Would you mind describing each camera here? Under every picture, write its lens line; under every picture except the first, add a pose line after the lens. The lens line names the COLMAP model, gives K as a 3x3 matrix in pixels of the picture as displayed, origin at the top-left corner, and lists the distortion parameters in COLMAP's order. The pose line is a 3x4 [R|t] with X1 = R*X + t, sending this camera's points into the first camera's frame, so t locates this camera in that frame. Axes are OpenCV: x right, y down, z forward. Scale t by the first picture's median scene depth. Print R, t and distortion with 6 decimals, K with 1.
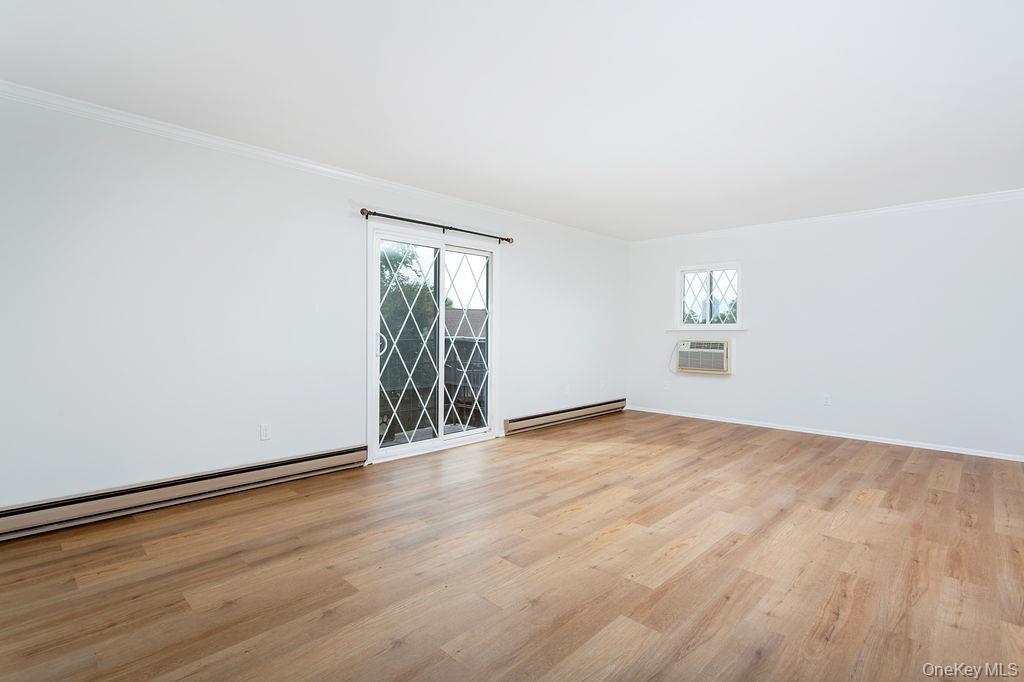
lens RADIAL K [[488.6, 0, 510.5], [0, 488.6, 329.7], [0, 0, 1]] dist [0.001594, -0.000091]
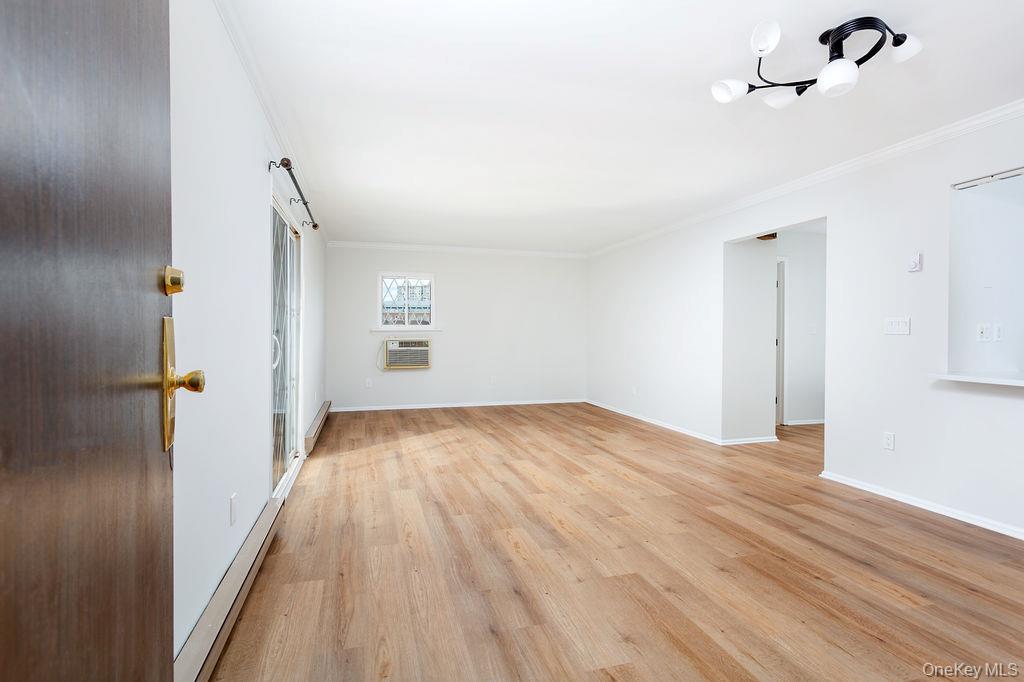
lens RADIAL K [[481.3, 0, 500.9], [0, 481.3, 340.7], [0, 0, 1]] dist [0.002097, 0.001096]
pose [[0.505414, -0.021353, 0.862613, -0.920182], [-0.001319, 0.999673, 0.025519, -0.009064], [-0.862876, -0.014036, 0.505220, 0.481945]]
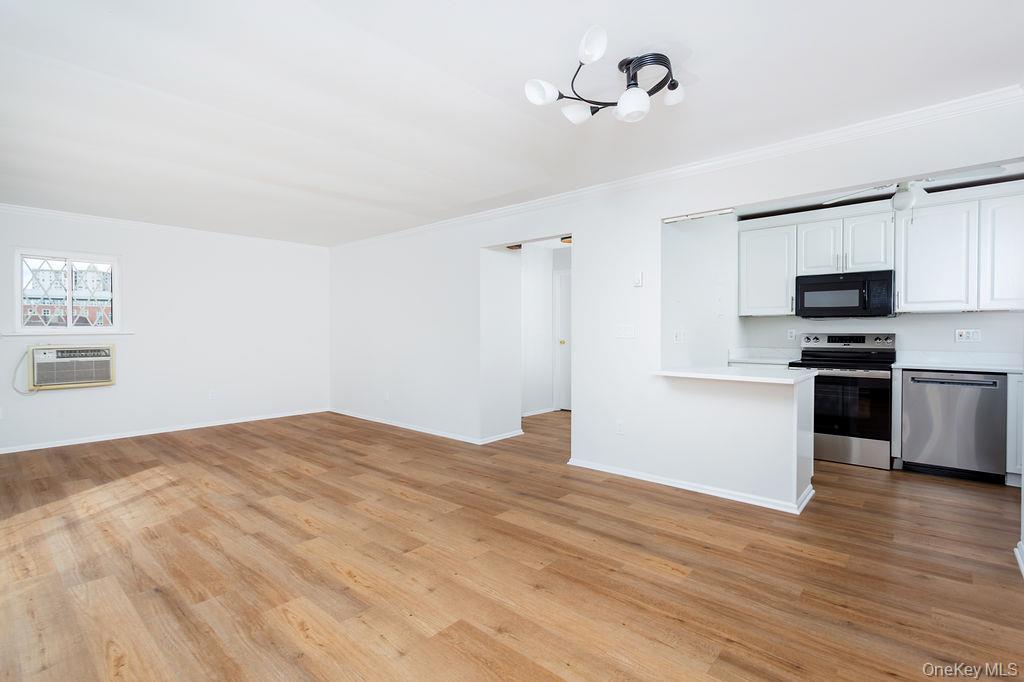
lens RADIAL K [[480.8, 0, 496.7], [0, 480.8, 336.7], [0, 0, 1]] dist [0.000801, -0.000857]
pose [[-0.025996, -0.020109, 0.999460, -0.823825], [-0.002273, 0.999796, 0.020057, -0.024505], [-0.999659, -0.001750, -0.026036, 0.634589]]
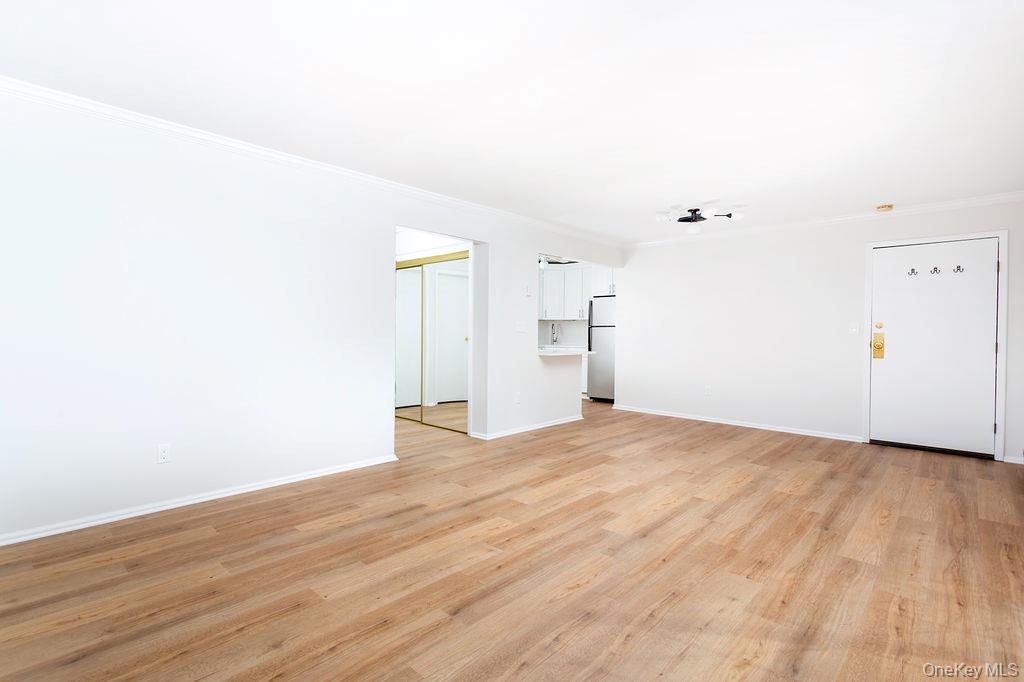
lens RADIAL K [[481.3, 0, 500.9], [0, 481.3, 340.7], [0, 0, 1]] dist [0.002097, 0.001096]
pose [[-0.999863, -0.015698, 0.005235, 0.479171], [-0.015628, 0.999790, 0.013282, 0.009906], [-0.005442, 0.013198, -0.999898, 1.994210]]
